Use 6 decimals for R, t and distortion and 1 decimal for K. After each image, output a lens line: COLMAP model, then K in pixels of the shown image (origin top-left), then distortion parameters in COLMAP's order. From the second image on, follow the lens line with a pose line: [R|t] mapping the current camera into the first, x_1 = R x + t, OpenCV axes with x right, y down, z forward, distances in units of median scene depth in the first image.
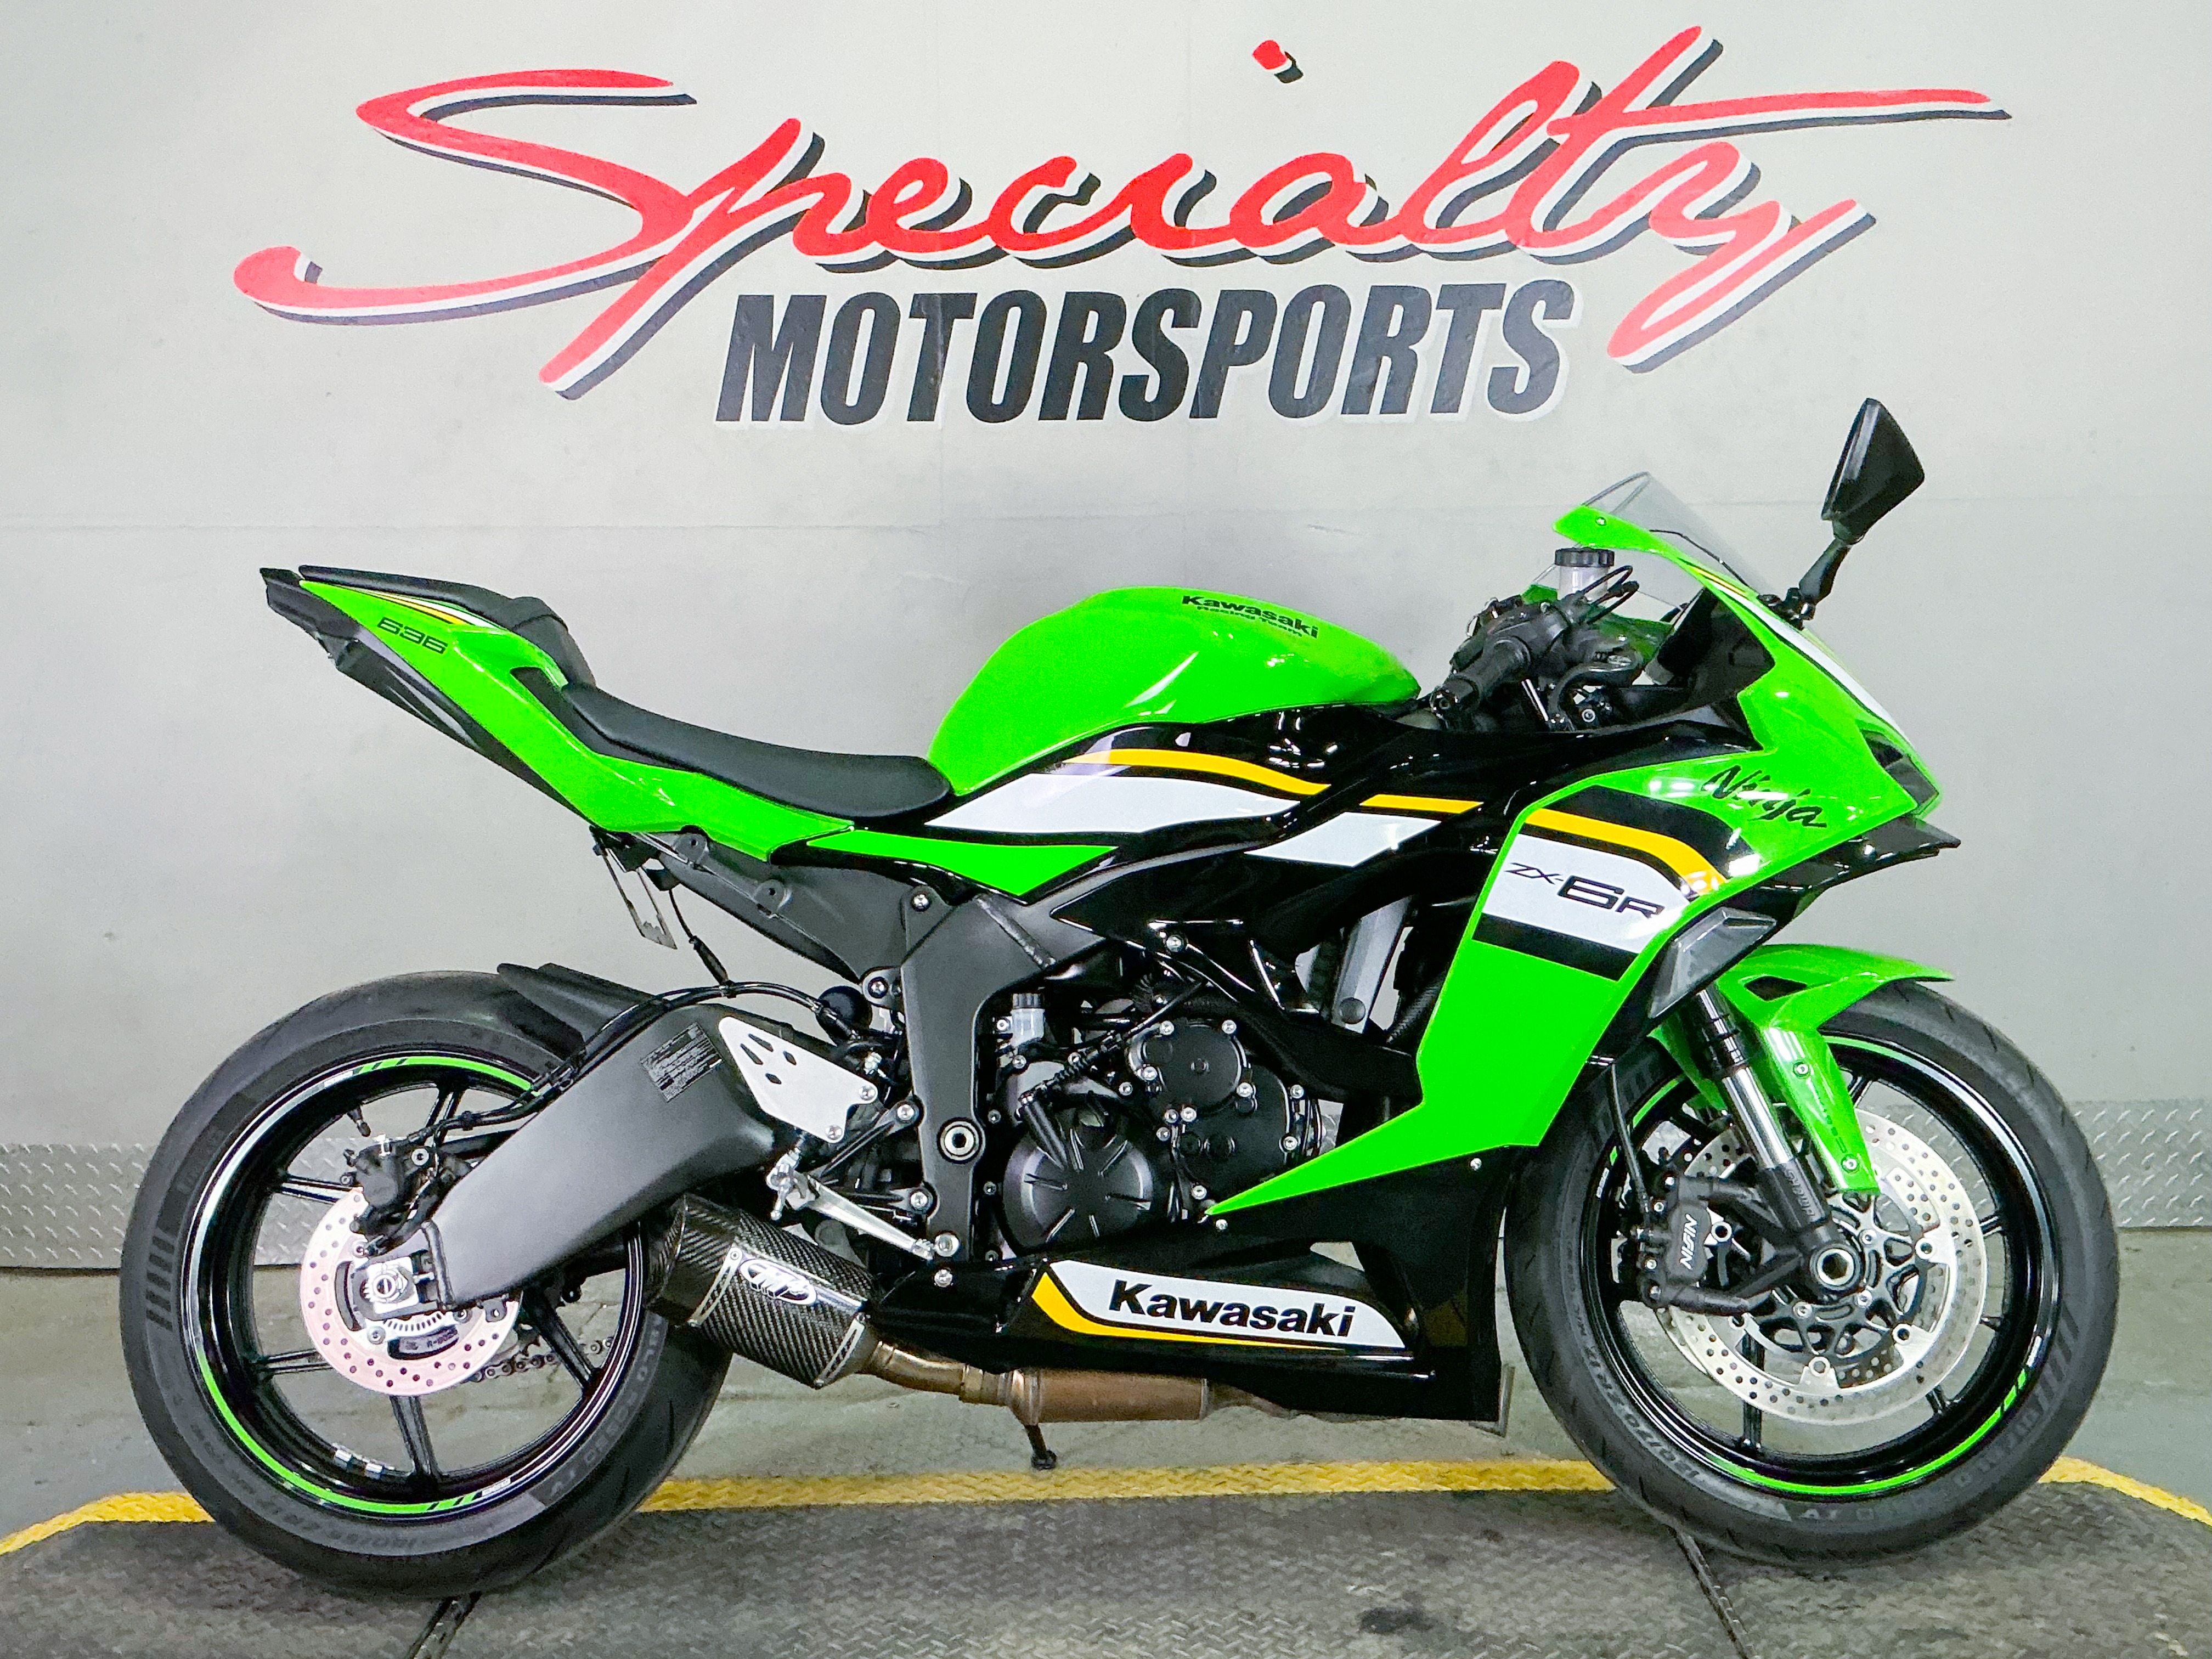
lens RADIAL K [[2467.2, 0, 1100.2], [0, 2467.2, 834.5], [0, 0, 1]] dist [0.081211, 0.000000]
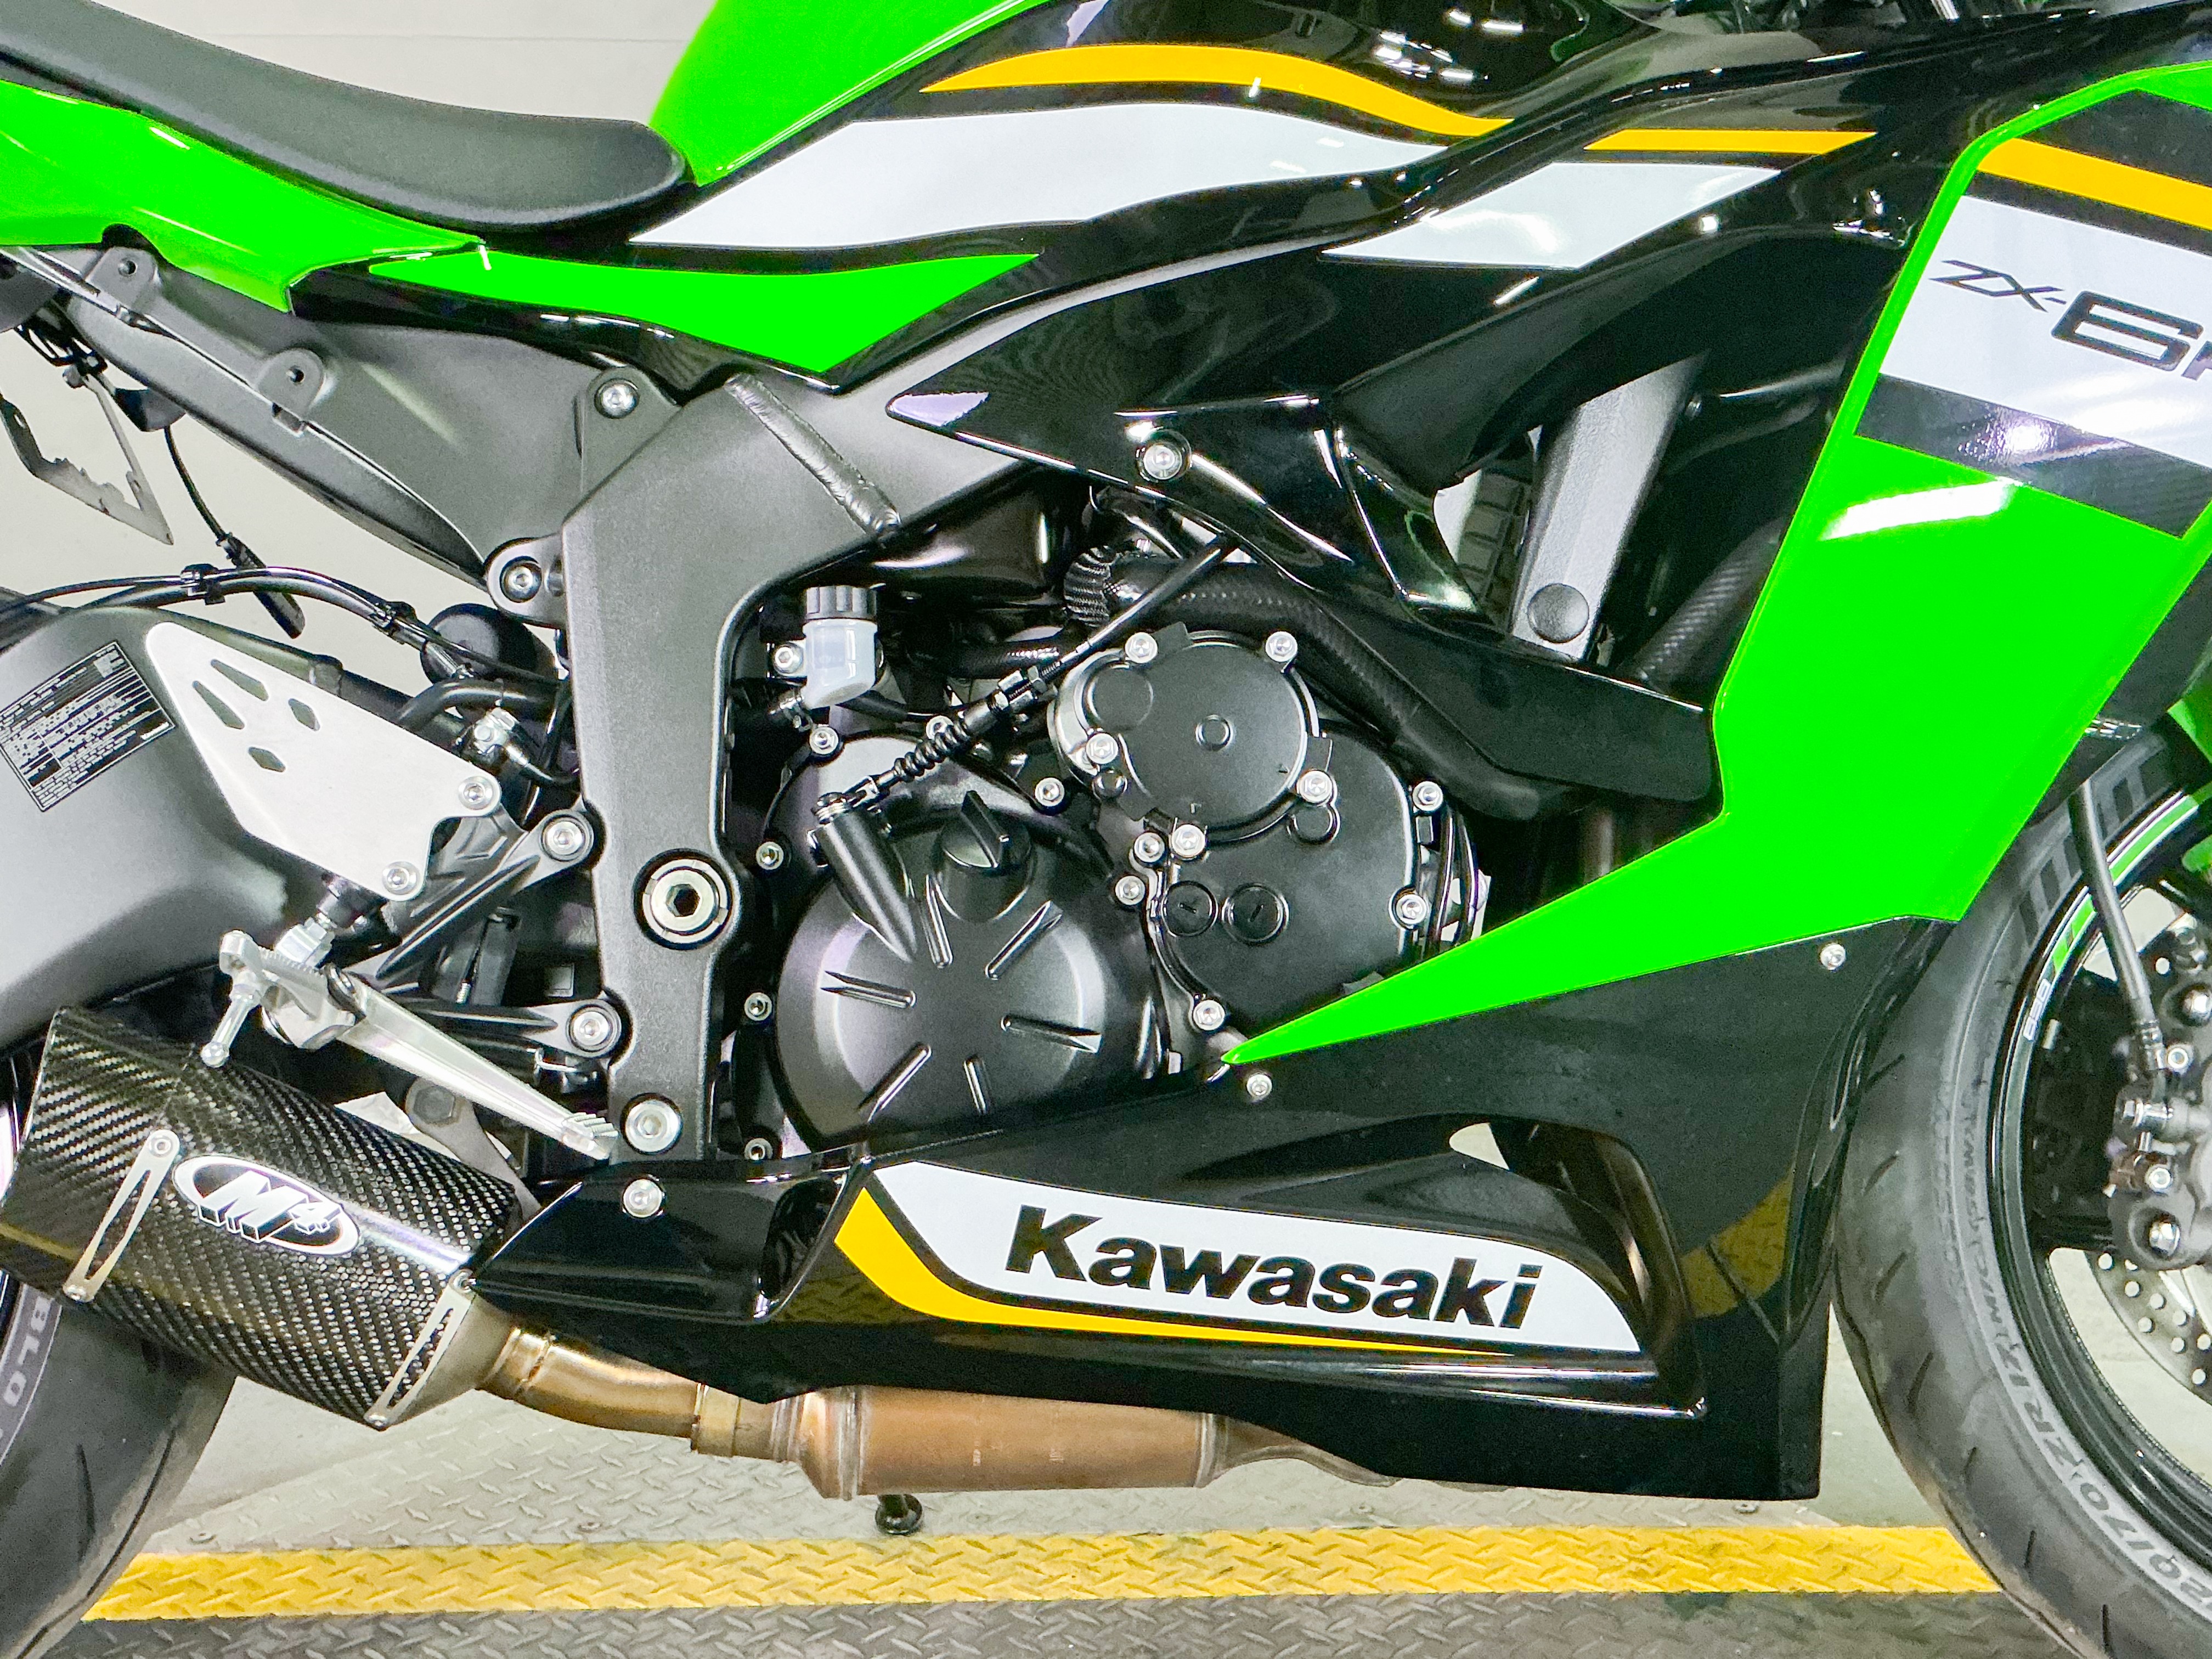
lens RADIAL K [[2385.5, 0, 1093.6], [0, 2385.5, 917.9], [0, 0, 1]] dist [0.079478, 0.000000]
pose [[0.999807, 0.009789, 0.017006, 0.010743], [-0.011073, 0.996960, 0.077123, 0.087241], [-0.016199, -0.077296, 0.996877, 0.527631]]
